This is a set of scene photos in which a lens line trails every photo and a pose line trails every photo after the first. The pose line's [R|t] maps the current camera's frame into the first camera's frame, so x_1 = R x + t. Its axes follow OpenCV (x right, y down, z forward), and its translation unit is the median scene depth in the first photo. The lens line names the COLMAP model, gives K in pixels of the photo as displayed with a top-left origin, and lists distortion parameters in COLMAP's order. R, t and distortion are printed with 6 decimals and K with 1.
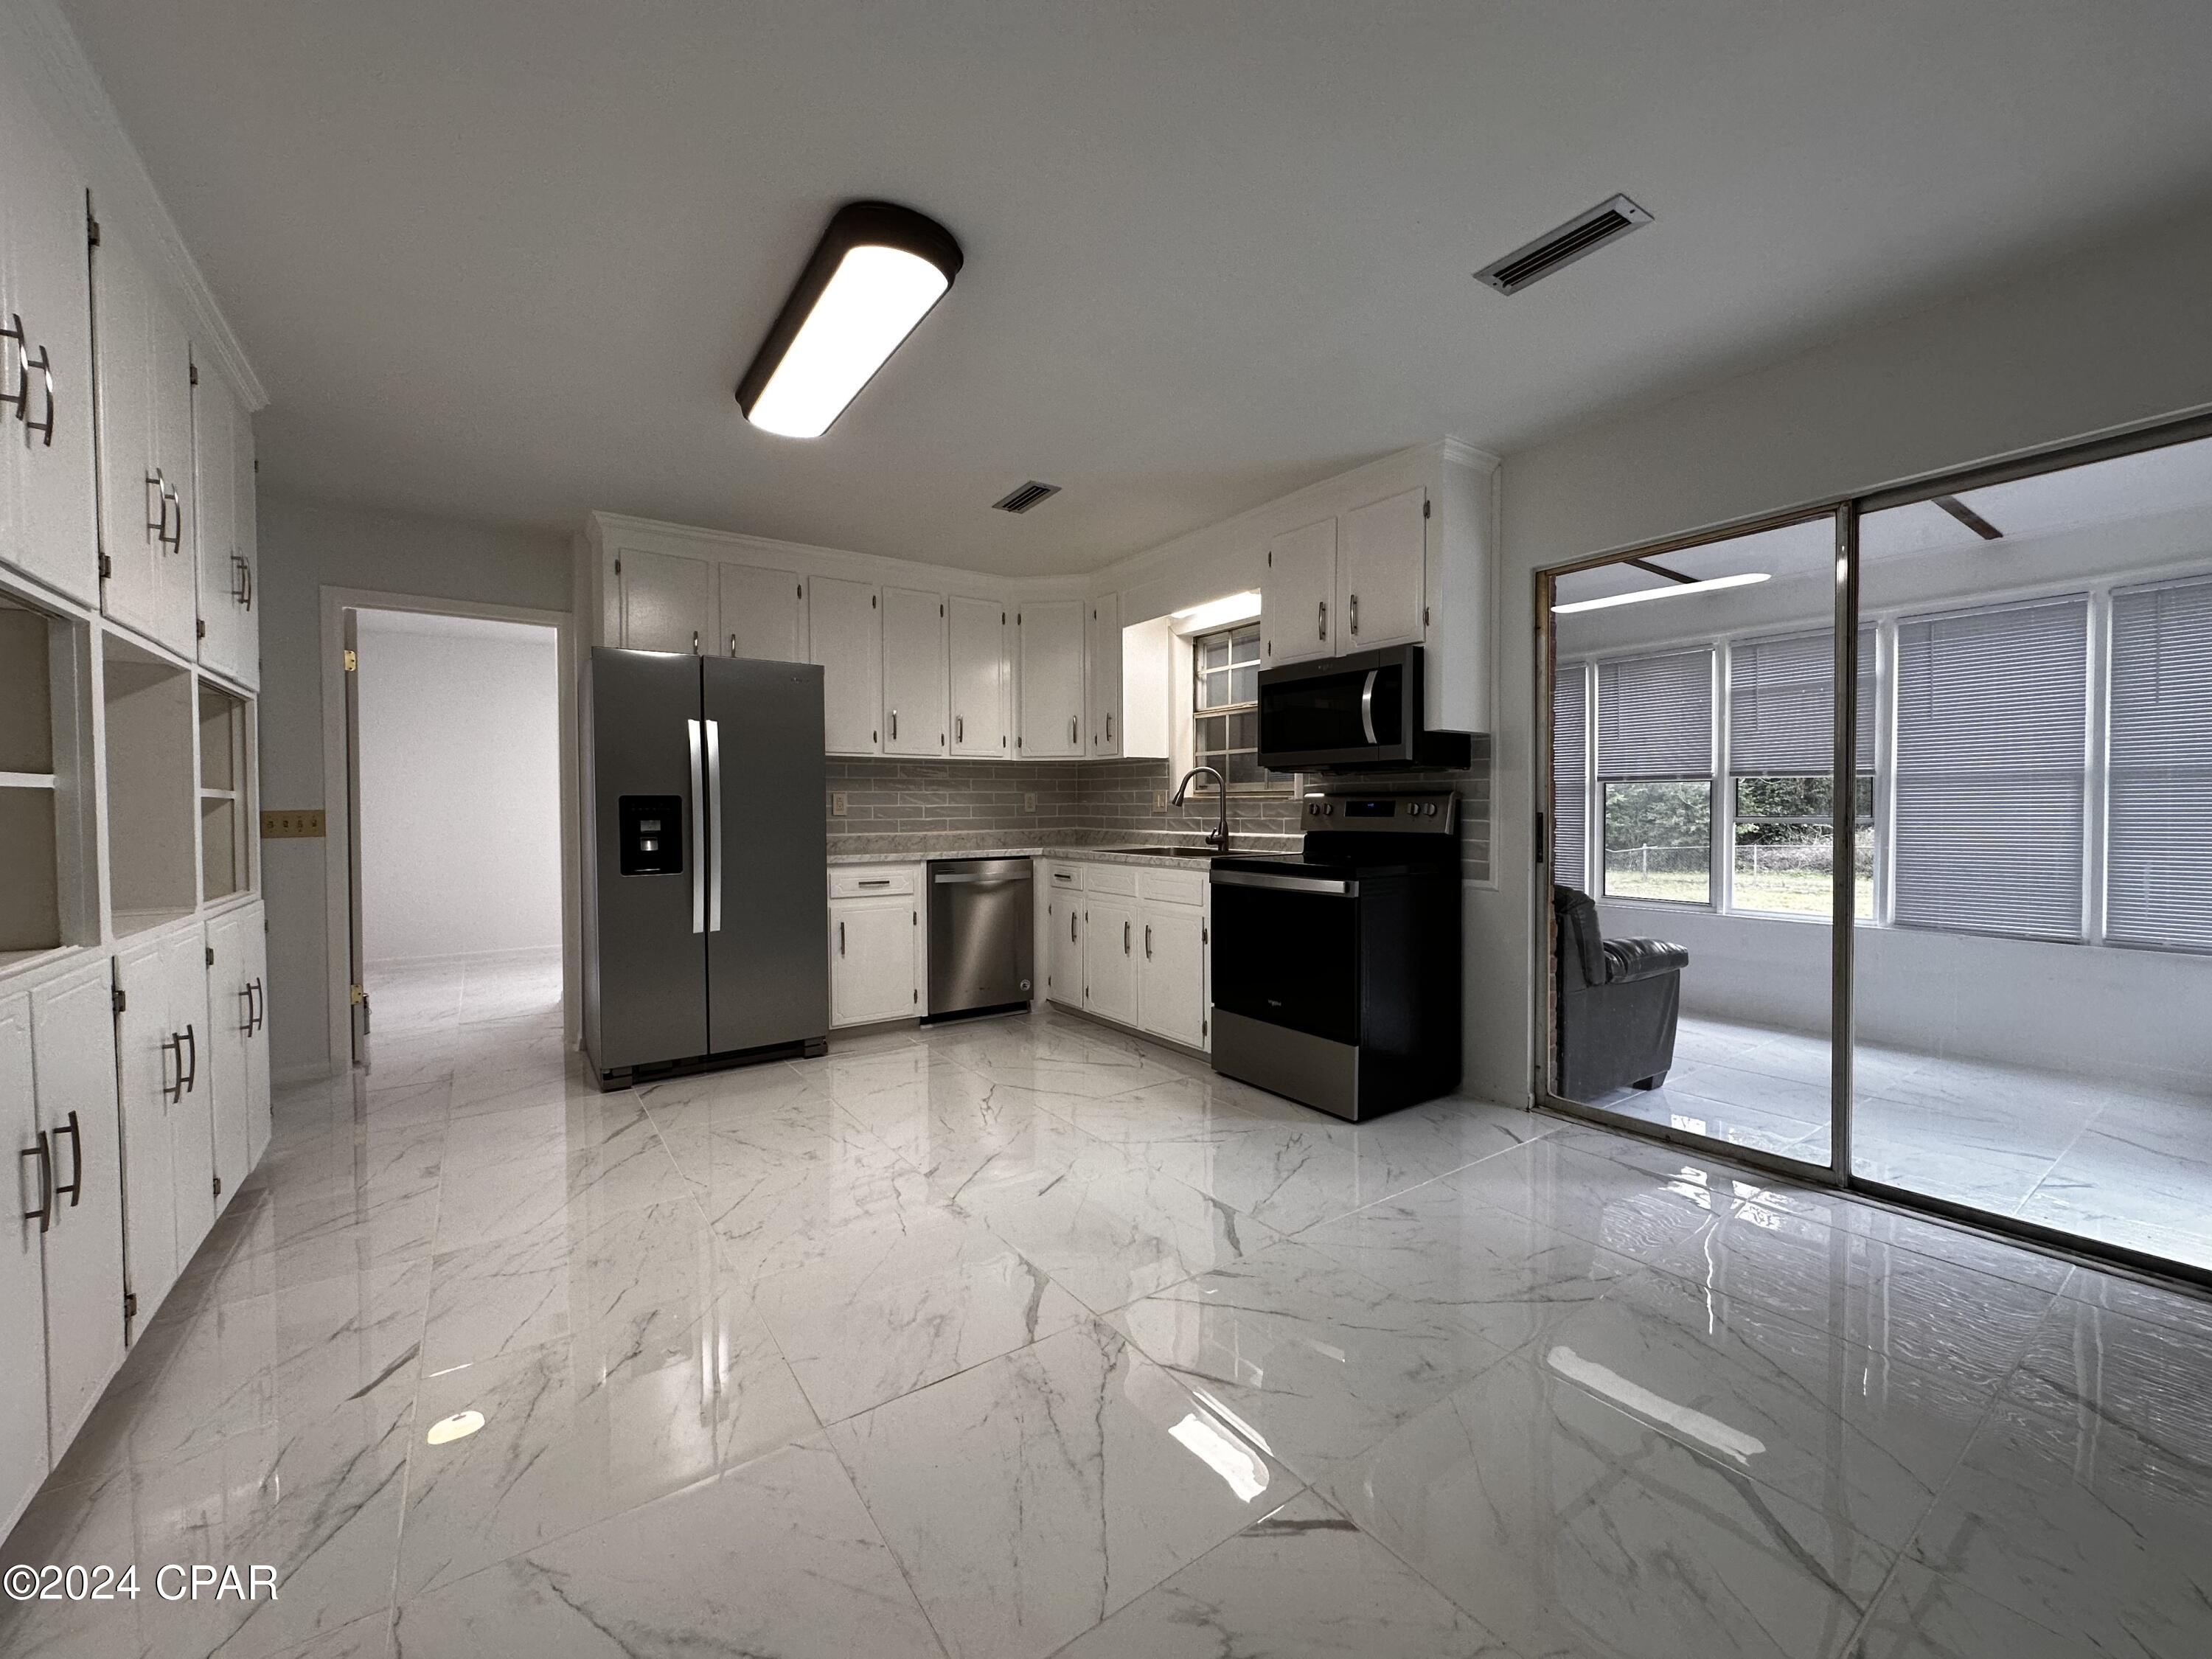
lens RADIAL K [[882.5, 0, 1106.0], [0, 882.5, 829.5], [0, 0, 1]] dist [-0.002027, -0.000031]
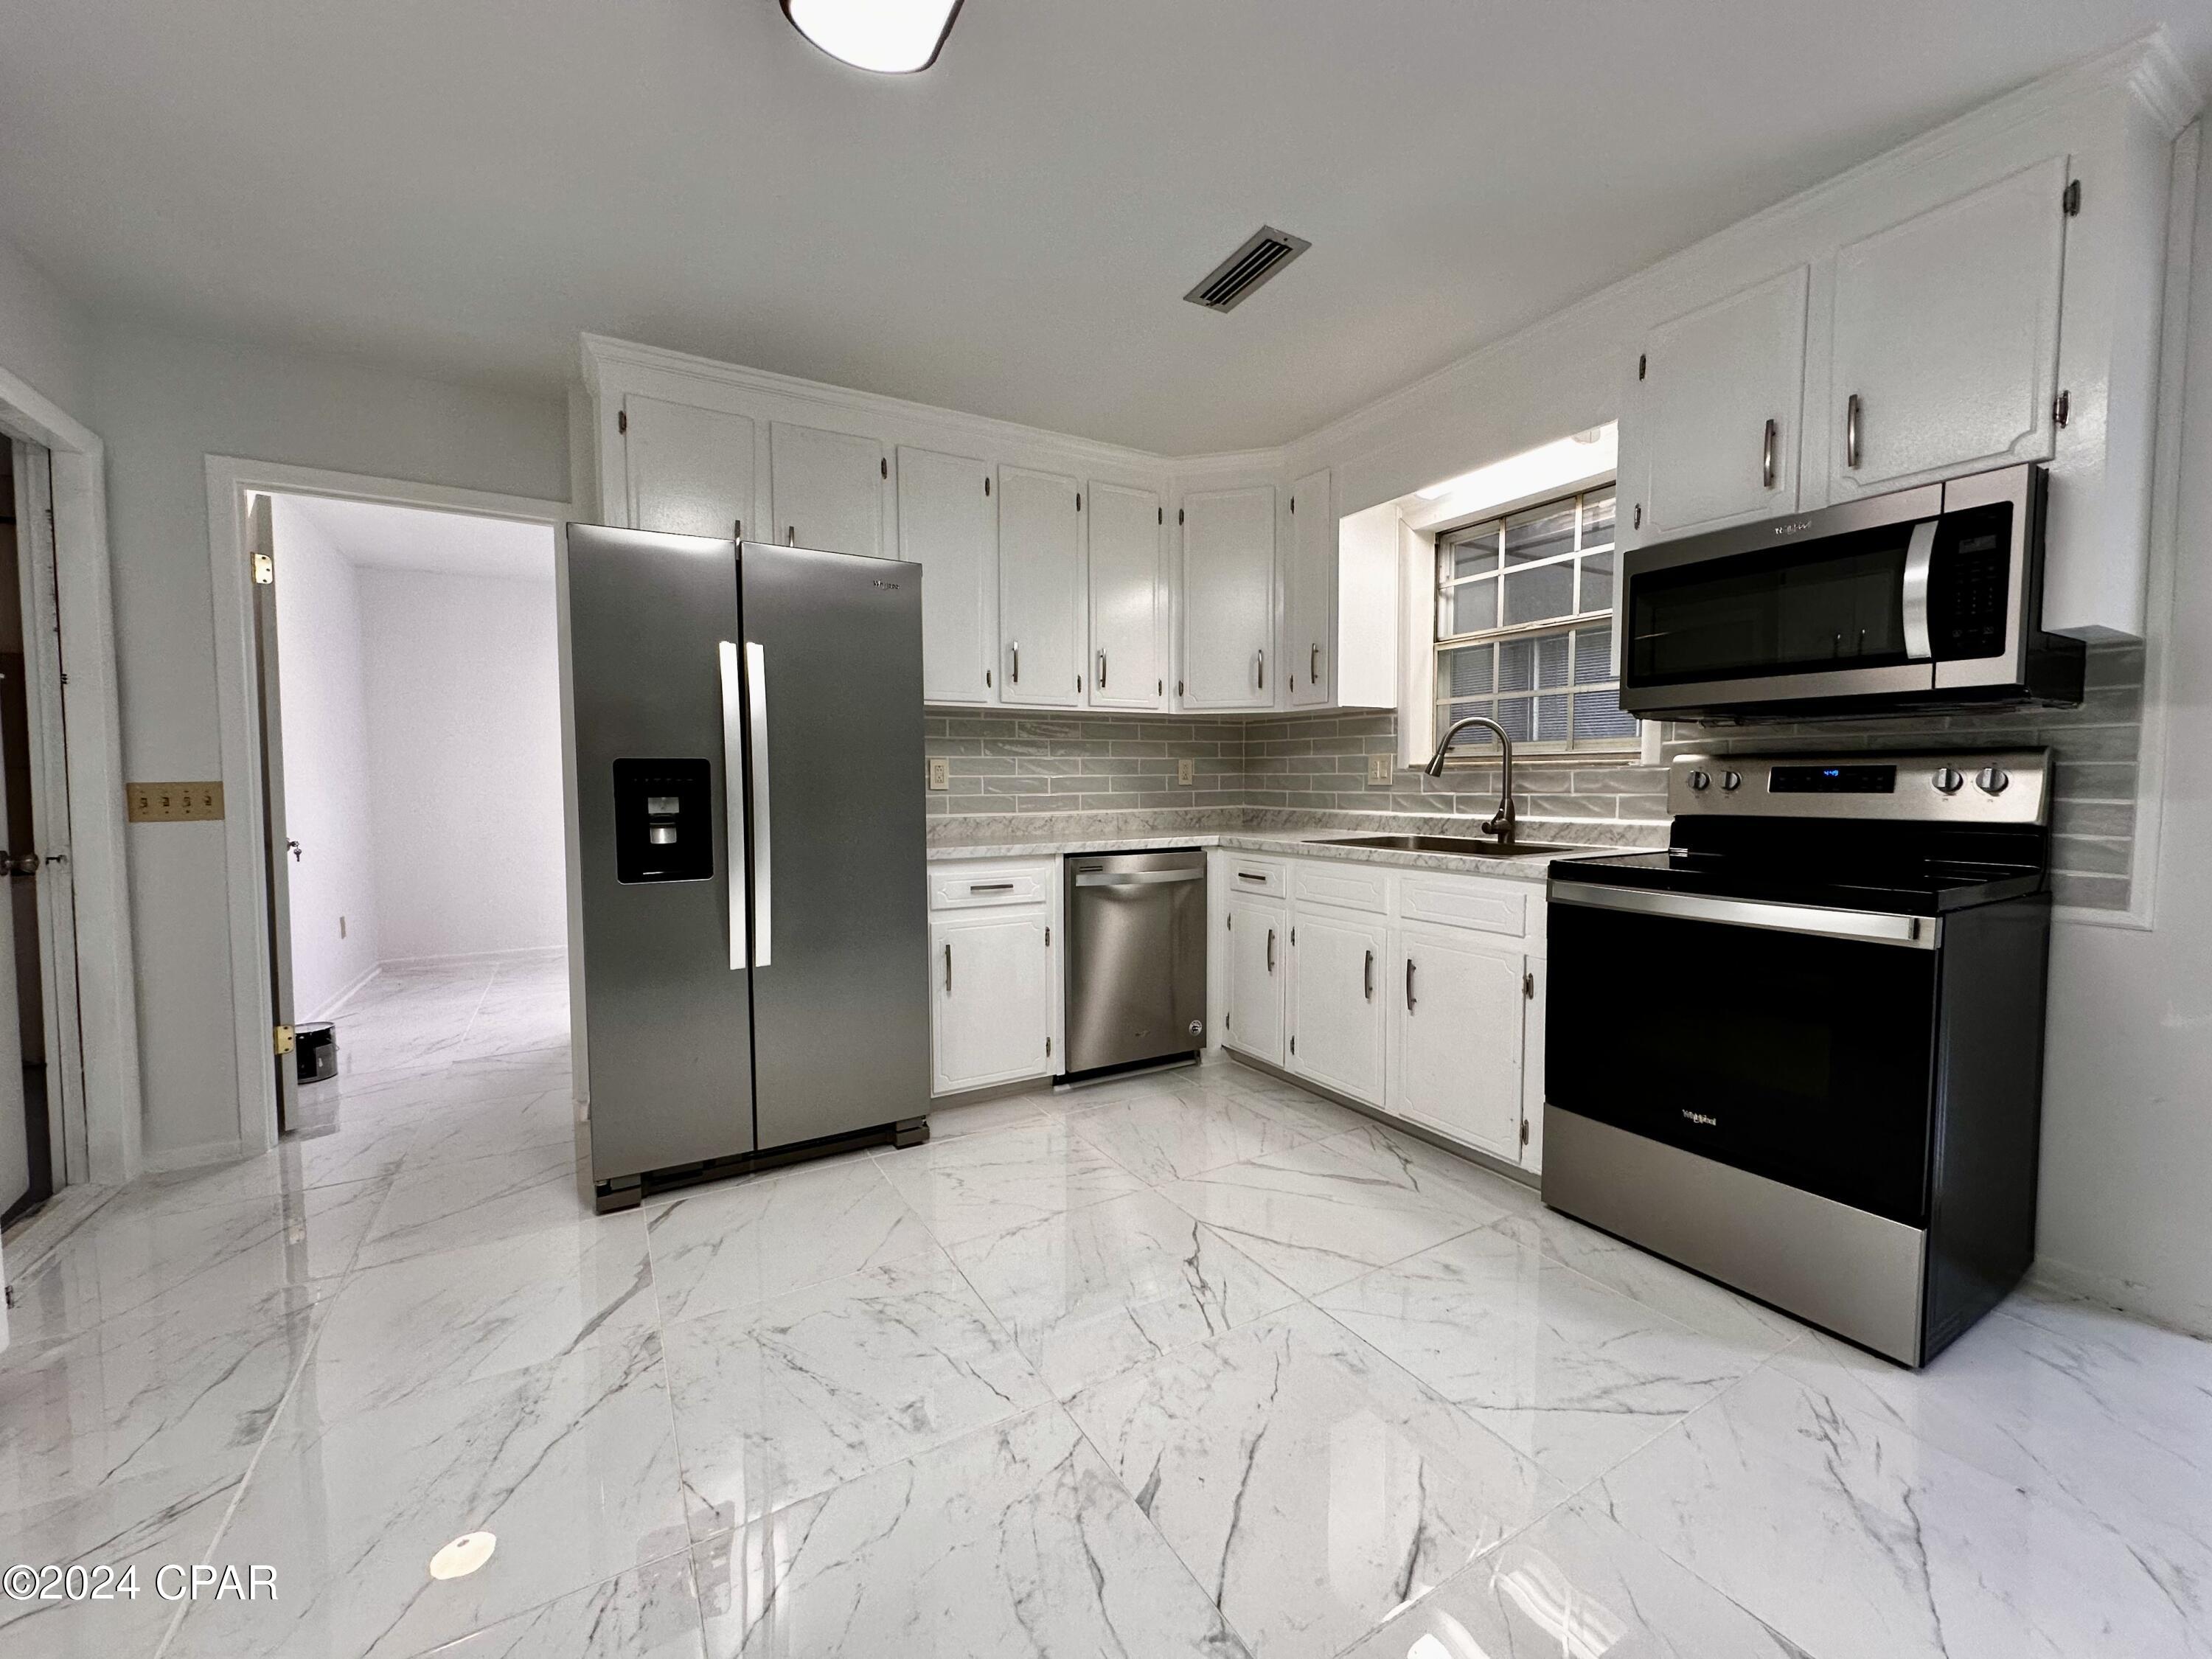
lens RADIAL K [[882.5, 0, 1106.0], [0, 882.5, 829.5], [0, 0, 1]] dist [-0.002027, -0.000031]
pose [[0.996447, 0.004323, -0.084116, -0.116521], [-0.001775, 0.999538, 0.030348, -0.005992], [0.084208, -0.030091, 0.995994, 0.322137]]
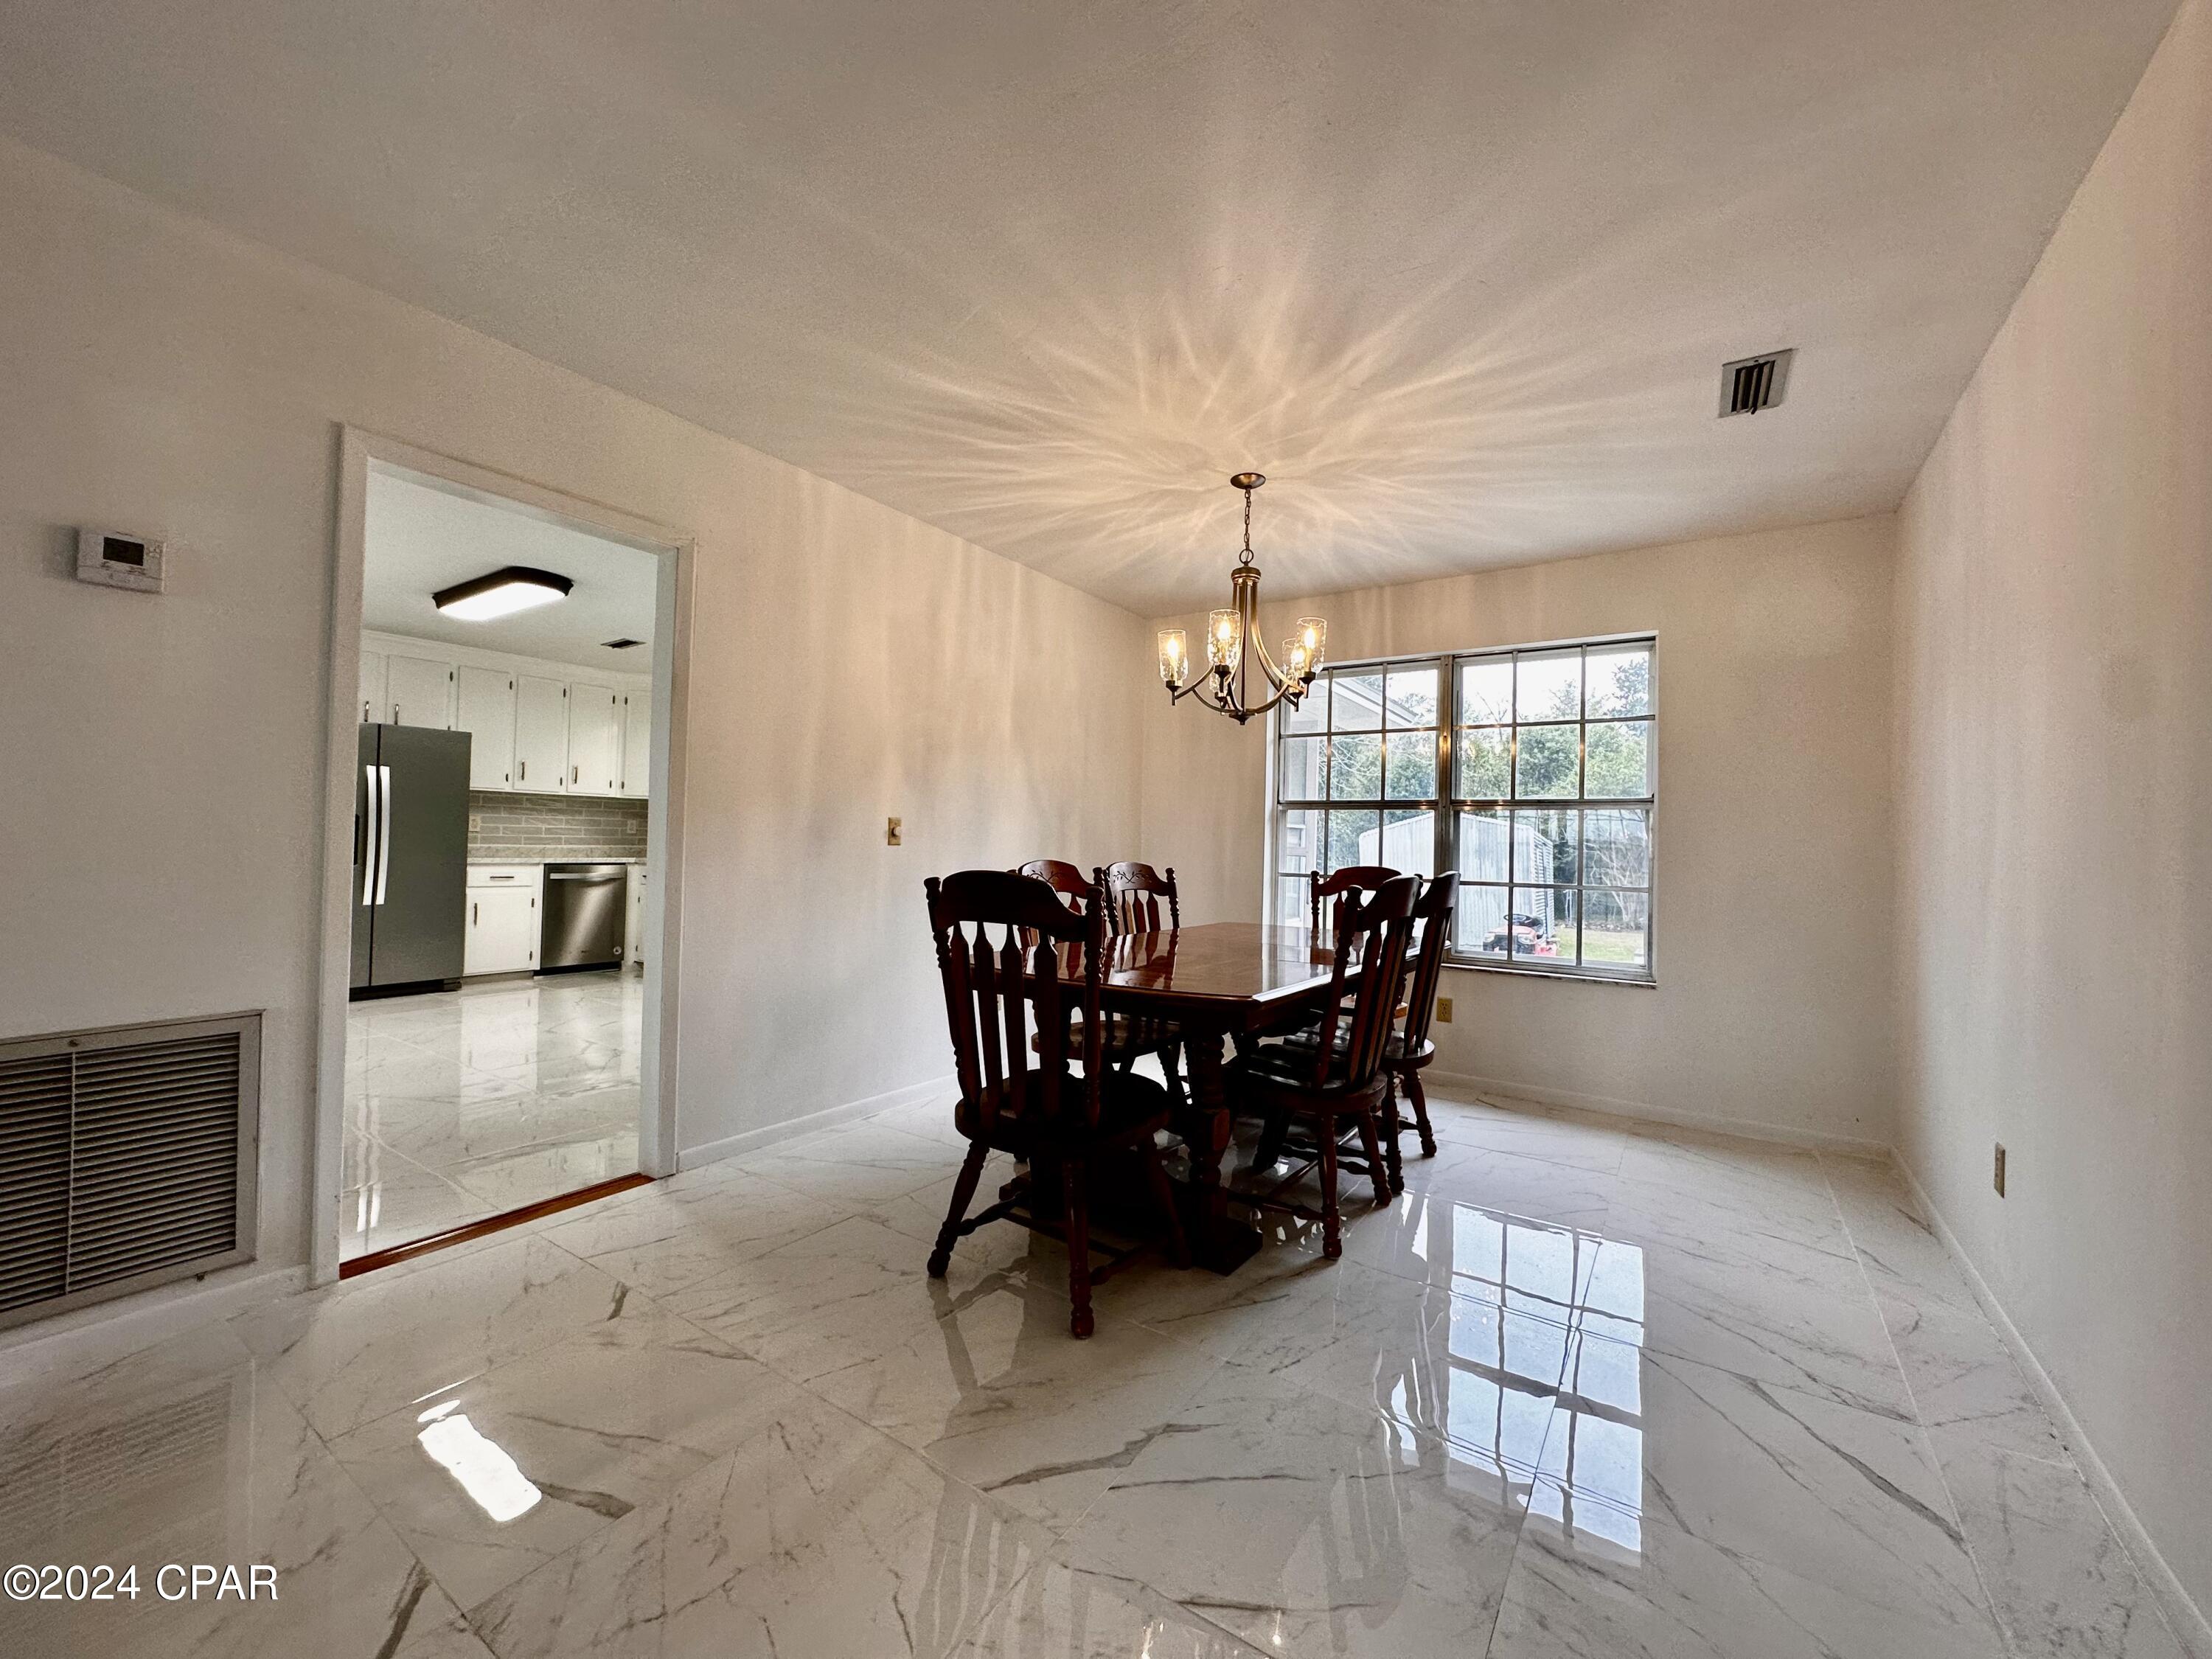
lens RADIAL K [[881.7, 0, 1107.4], [0, 881.7, 829.2], [0, 0, 1]] dist [-0.003268, 0.000304]
pose [[0.932880, 0.036840, 0.358298, 0.153836], [-0.023664, 0.998875, -0.041090, 0.016593], [-0.359408, 0.029853, 0.932703, -0.753341]]
